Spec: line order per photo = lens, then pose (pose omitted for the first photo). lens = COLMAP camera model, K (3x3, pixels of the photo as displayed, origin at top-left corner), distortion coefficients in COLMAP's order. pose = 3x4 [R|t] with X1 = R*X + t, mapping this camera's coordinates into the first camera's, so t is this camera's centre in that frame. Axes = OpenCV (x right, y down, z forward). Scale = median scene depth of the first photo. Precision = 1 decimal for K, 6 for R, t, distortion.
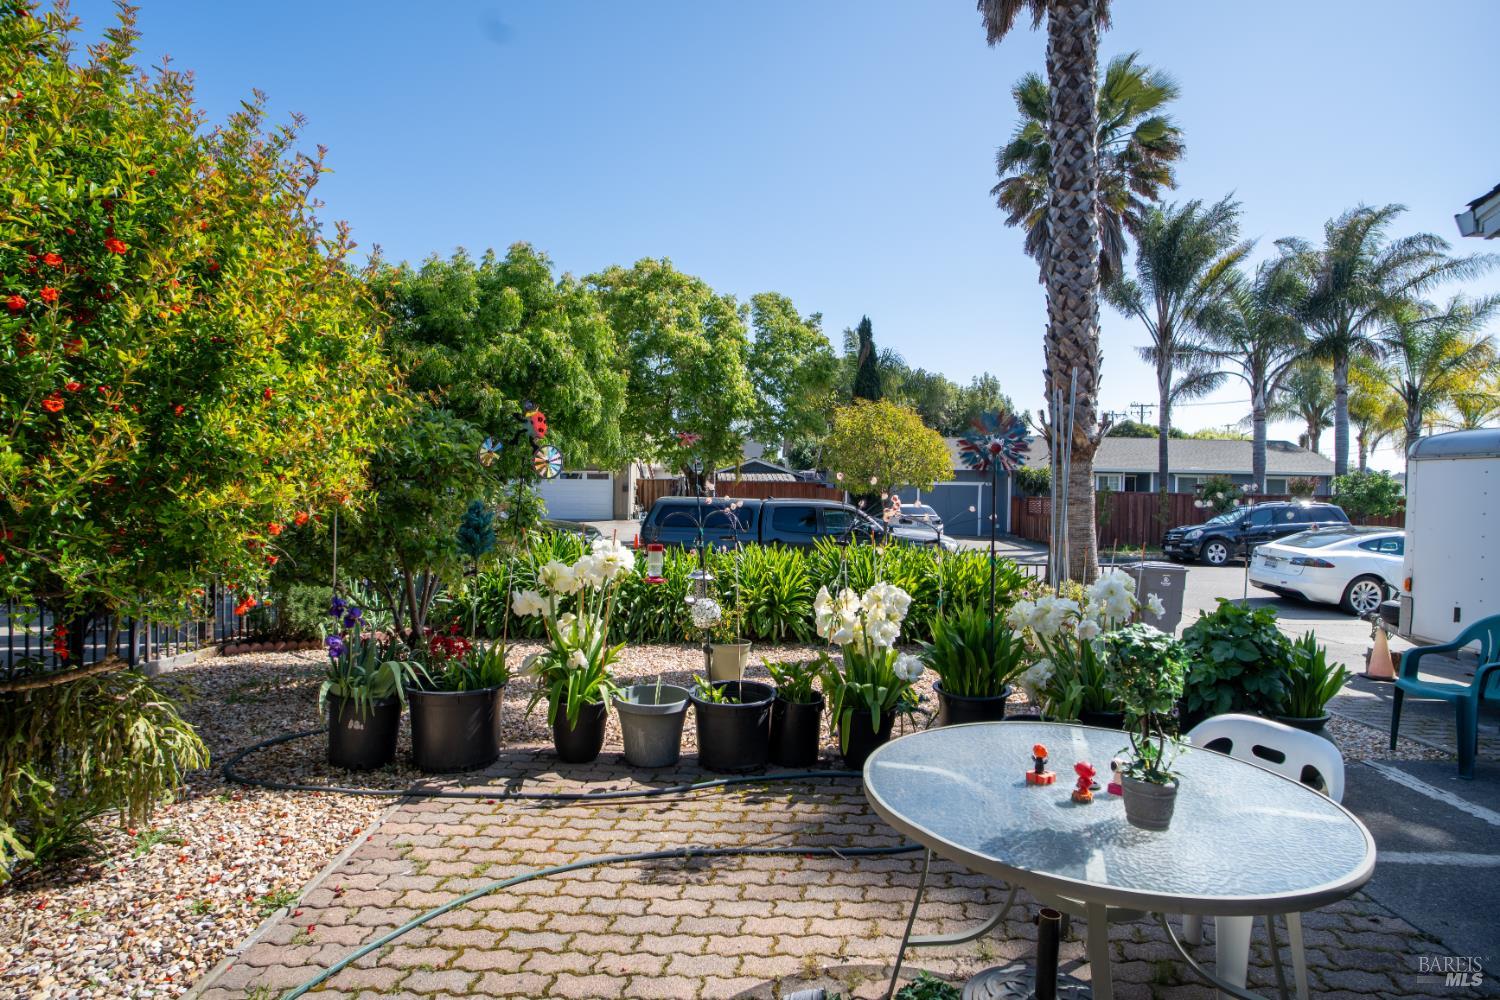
lens RADIAL K [[788.5, 0, 741.1], [0, 788.5, 495.8], [0, 0, 1]] dist [-0.056535, 0.029243]
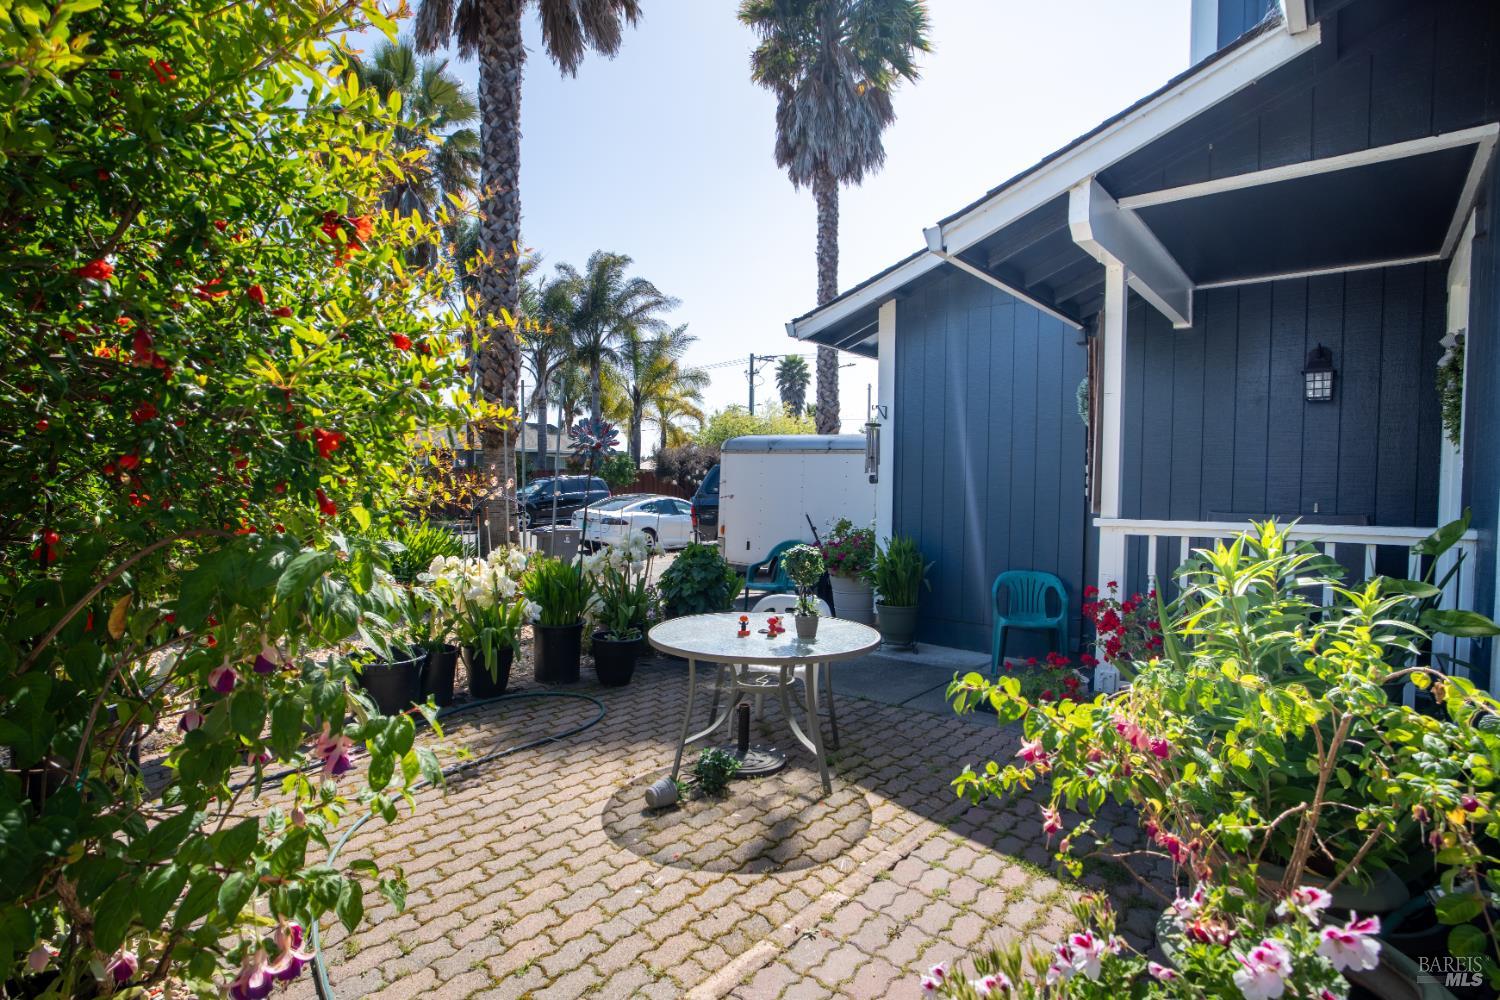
lens RADIAL K [[788.5, 0, 741.1], [0, 788.5, 495.8], [0, 0, 1]] dist [-0.056535, 0.029243]
pose [[0.626617, -0.025700, 0.778904, -0.101344], [-0.001316, 0.999420, 0.034035, -0.002948], [-0.779326, -0.022352, 0.626219, -0.016500]]
